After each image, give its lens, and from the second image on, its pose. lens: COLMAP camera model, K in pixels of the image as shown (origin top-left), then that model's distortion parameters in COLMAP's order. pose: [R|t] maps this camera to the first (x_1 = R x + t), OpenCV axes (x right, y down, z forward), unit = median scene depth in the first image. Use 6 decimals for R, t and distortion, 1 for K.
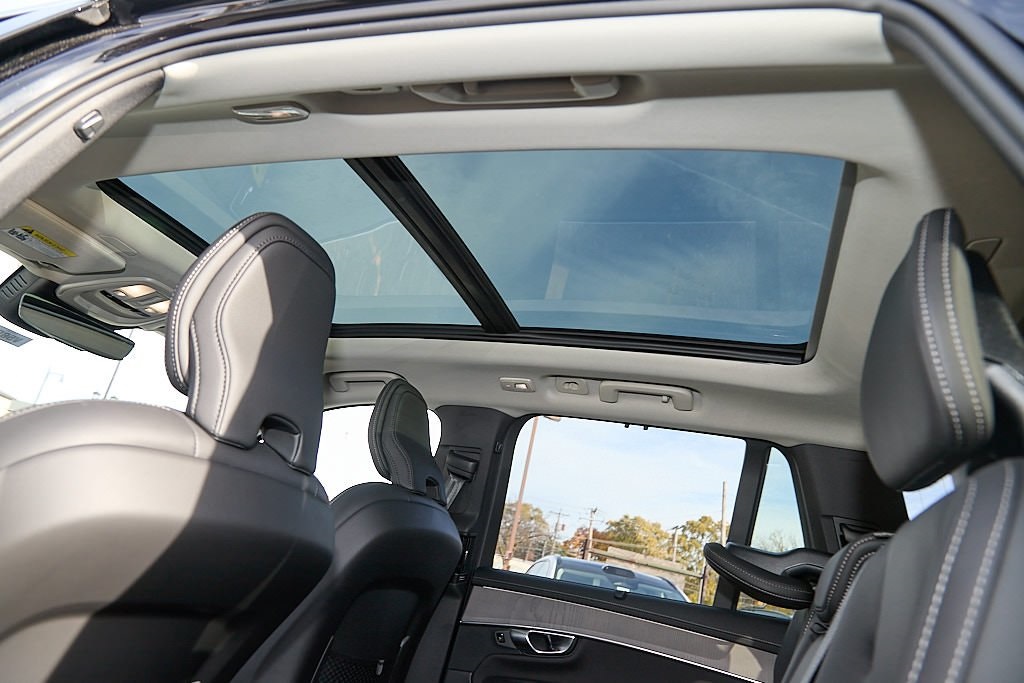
lens RADIAL K [[698.1, 0, 512.7], [0, 698.1, 346.6], [0, 0, 1]] dist [-0.086124, 0.052902]
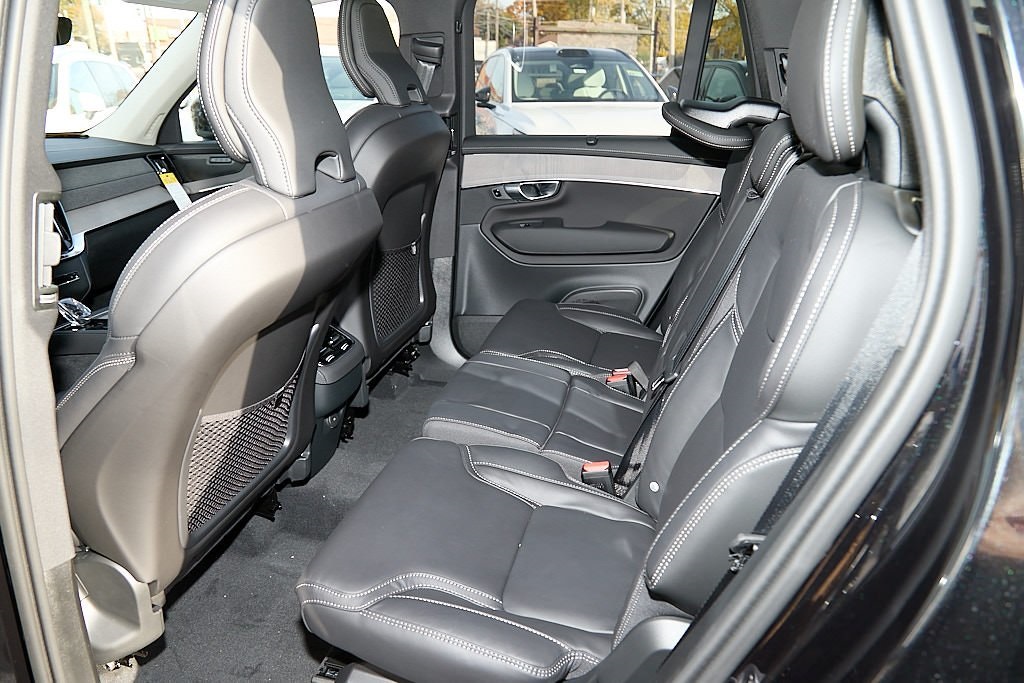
lens RADIAL K [[698.1, 0, 512.7], [0, 698.1, 346.6], [0, 0, 1]] dist [-0.086124, 0.052902]
pose [[0.976833, -0.213291, -0.017458, -0.027065], [0.170740, 0.727571, 0.664446, -0.180781], [-0.129019, -0.652033, 0.747133, -0.078295]]
